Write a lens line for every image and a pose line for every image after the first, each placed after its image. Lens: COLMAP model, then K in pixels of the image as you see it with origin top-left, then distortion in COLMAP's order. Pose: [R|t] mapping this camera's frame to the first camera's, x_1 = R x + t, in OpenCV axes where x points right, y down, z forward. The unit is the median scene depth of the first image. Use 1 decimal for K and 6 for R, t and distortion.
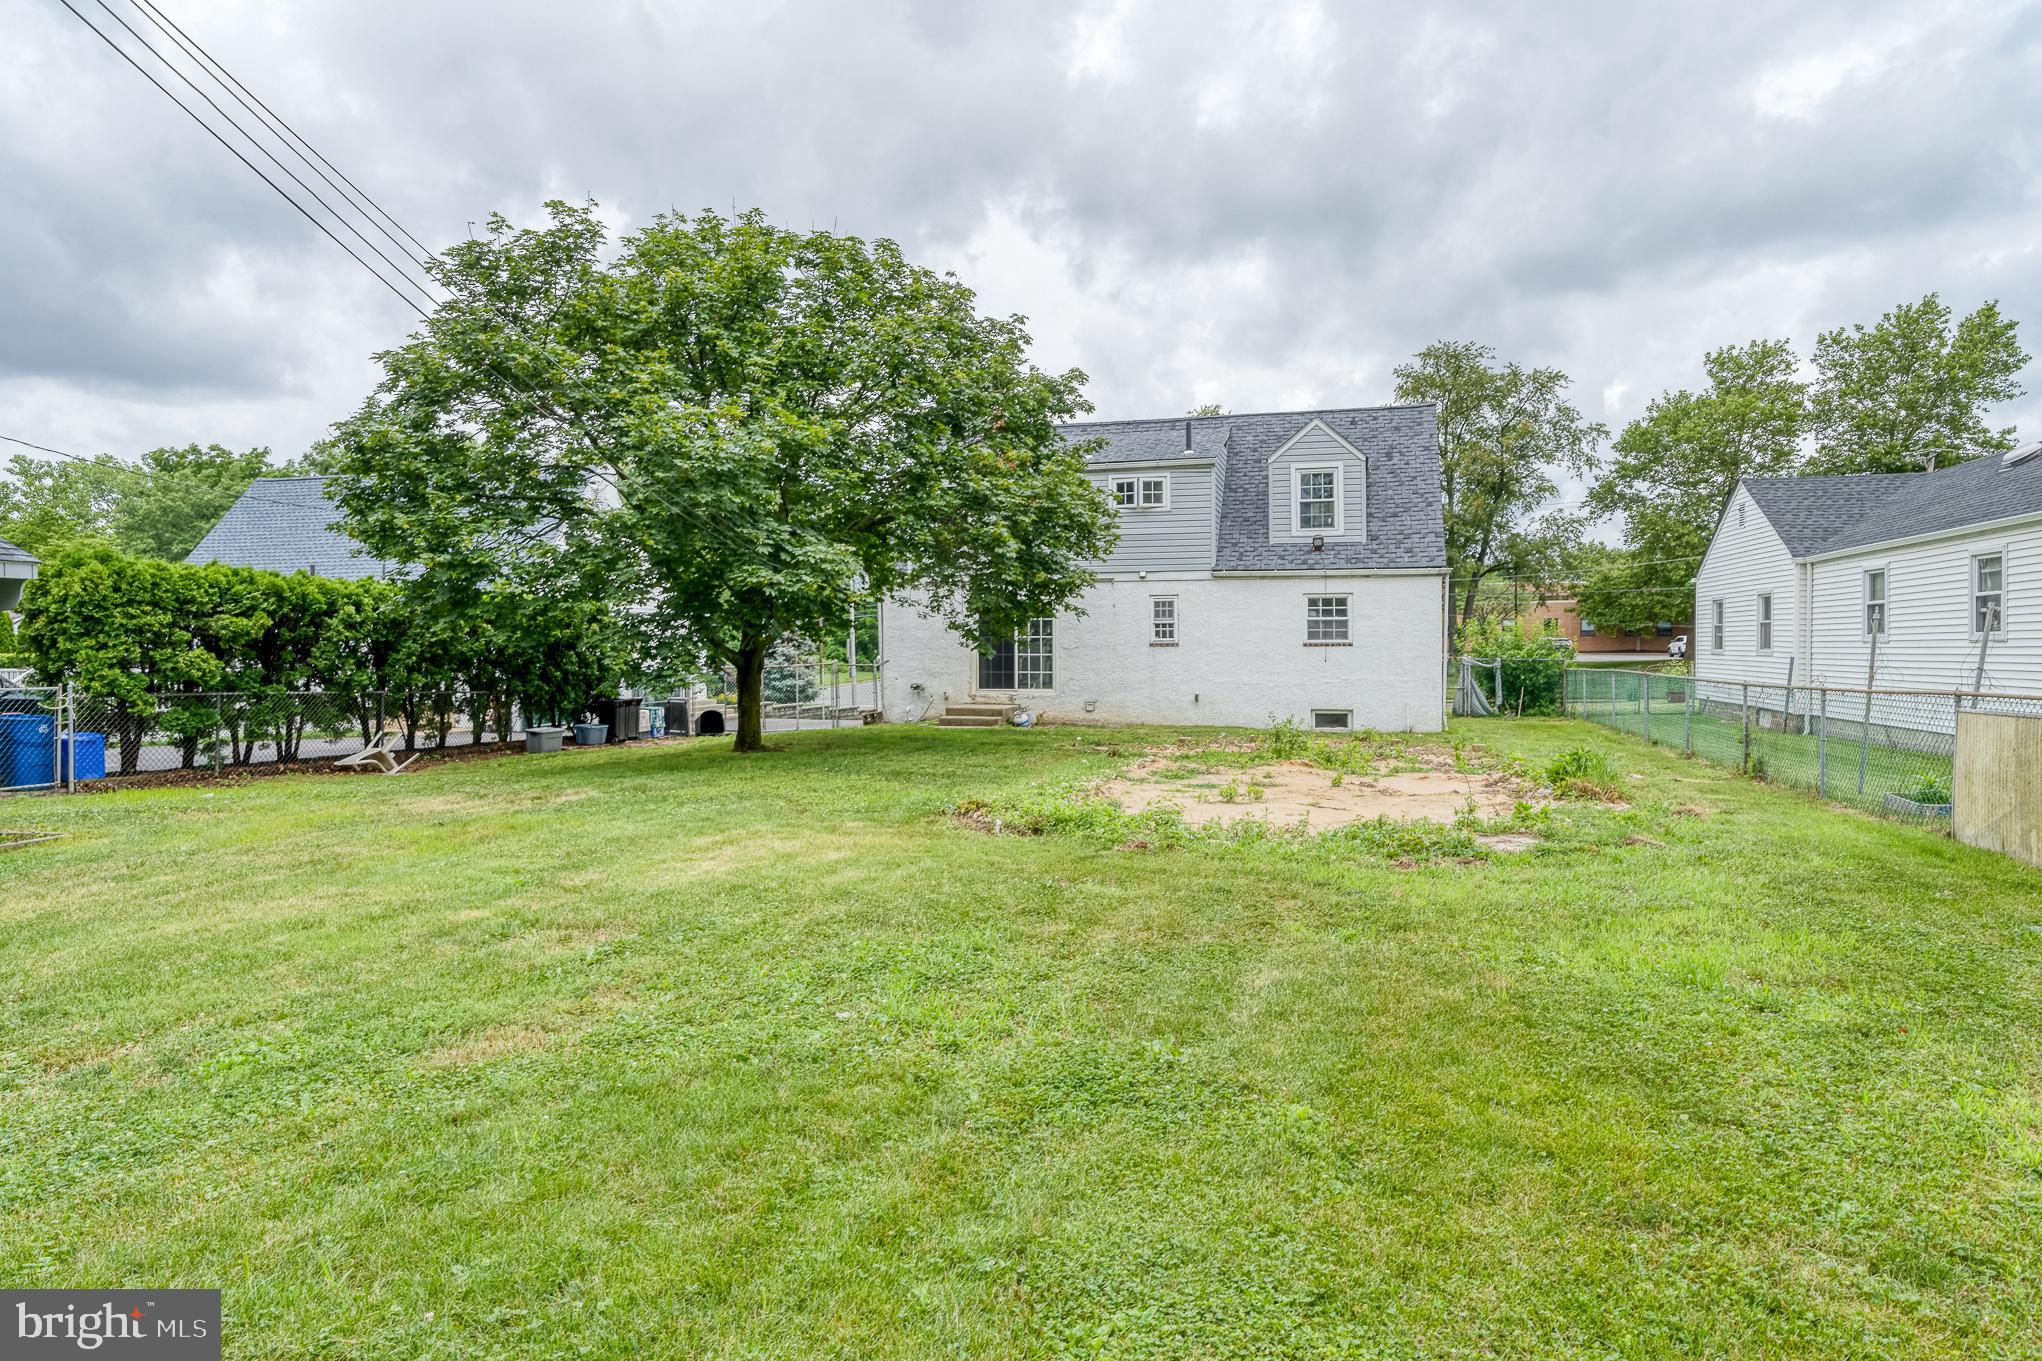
lens RADIAL K [[1051.2, 0, 1003.8], [0, 1051.2, 618.3], [0, 0, 1]] dist [-0.003992, 0.002229]
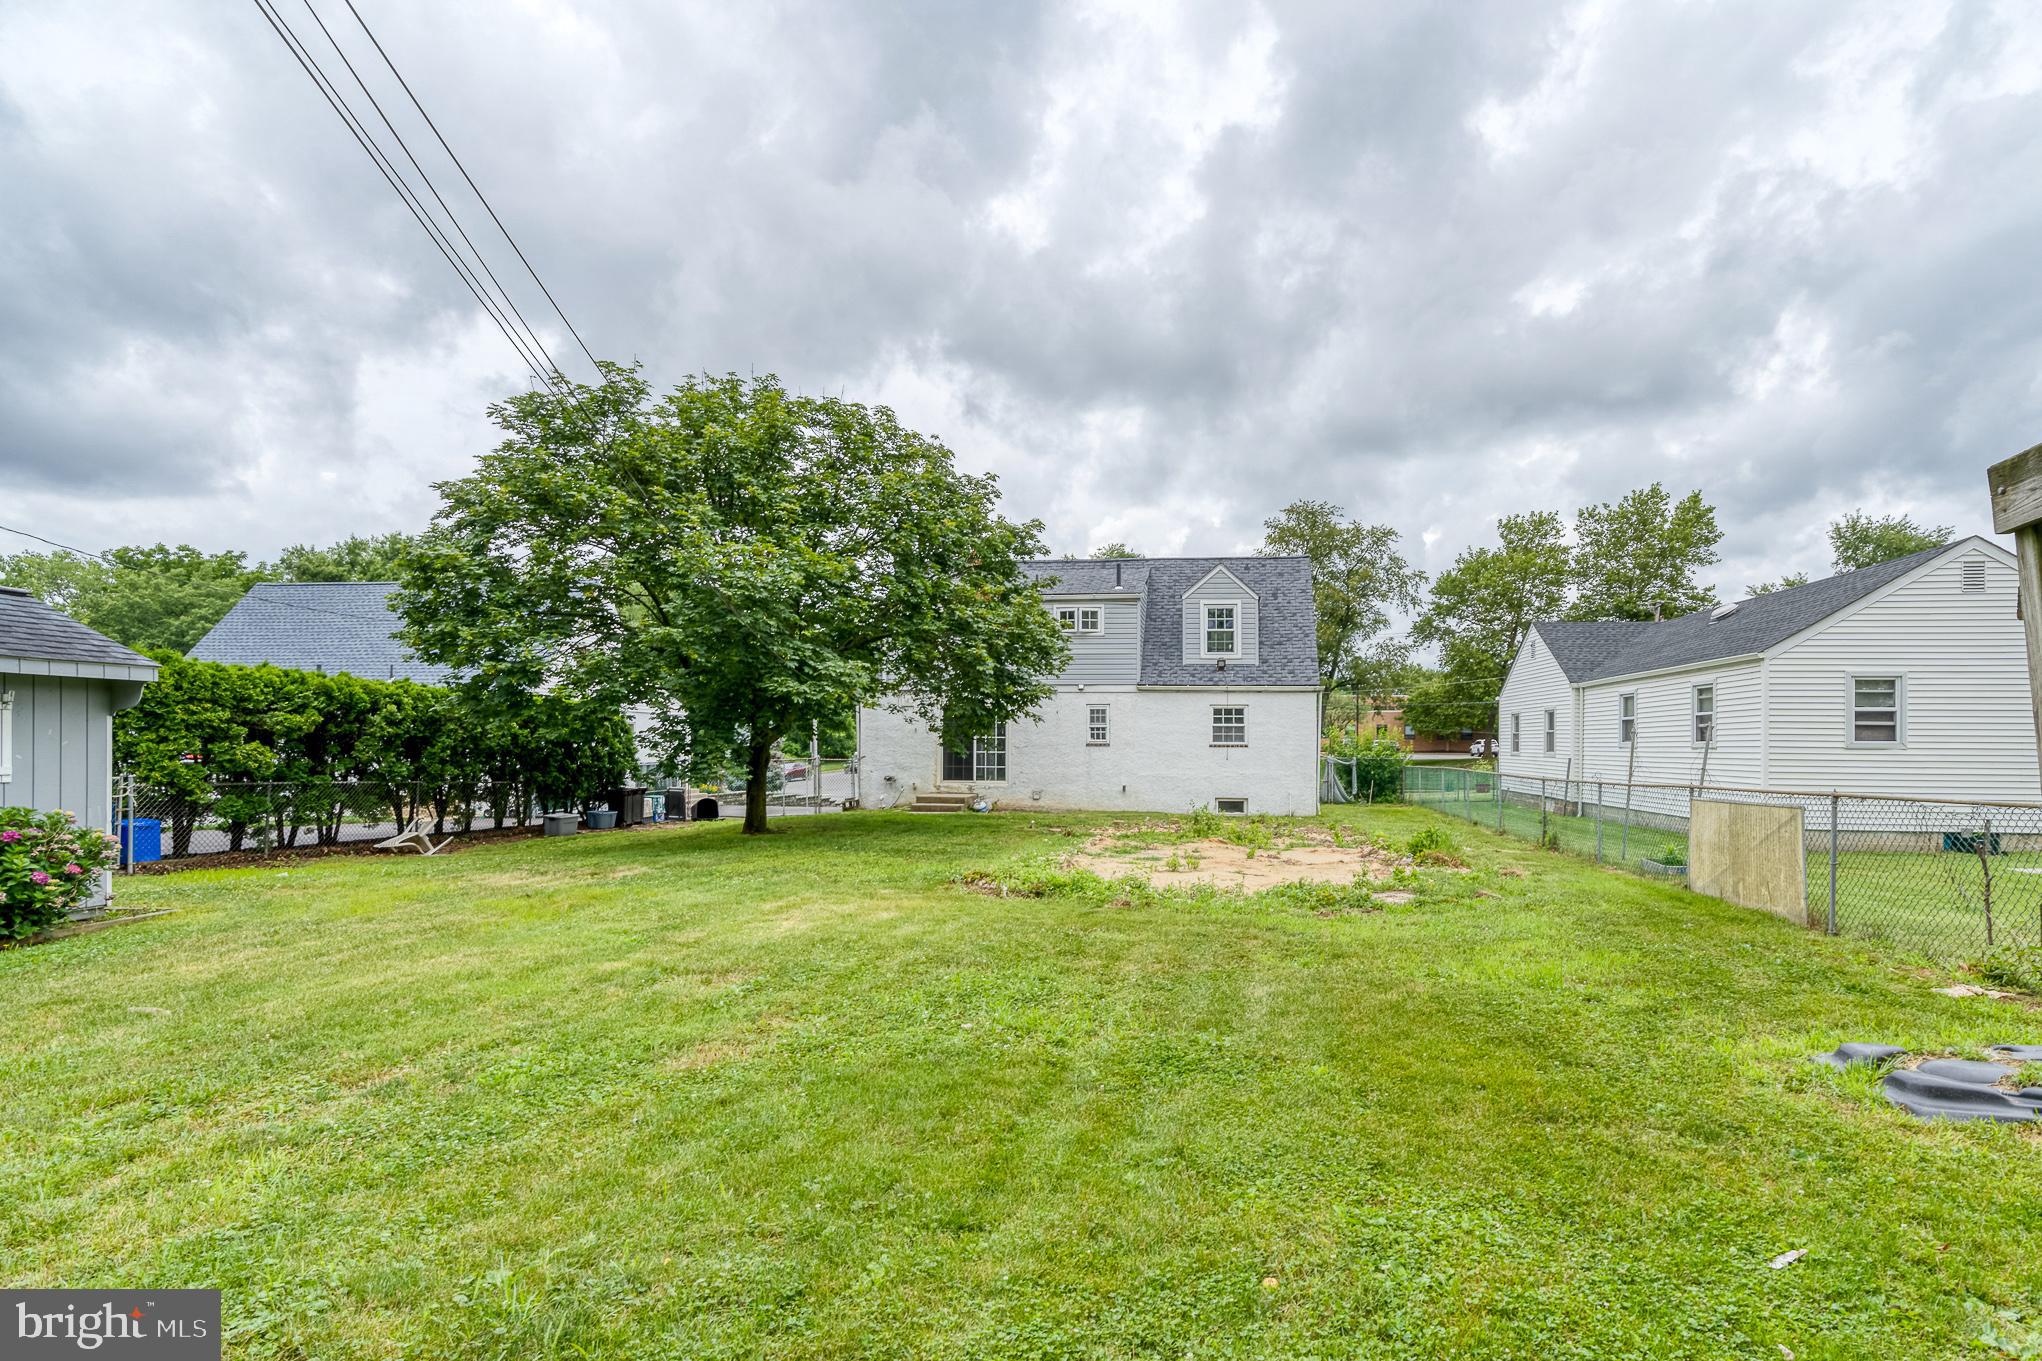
lens RADIAL K [[934.4, 0, 1022.8], [0, 934.4, 699.0], [0, 0, 1]] dist [-0.013439, 0.006239]
pose [[0.990926, 0.014471, 0.133628, -0.095956], [-0.011929, 0.999733, -0.019801, -0.006739], [-0.133879, 0.018027, 0.990834, -0.077267]]
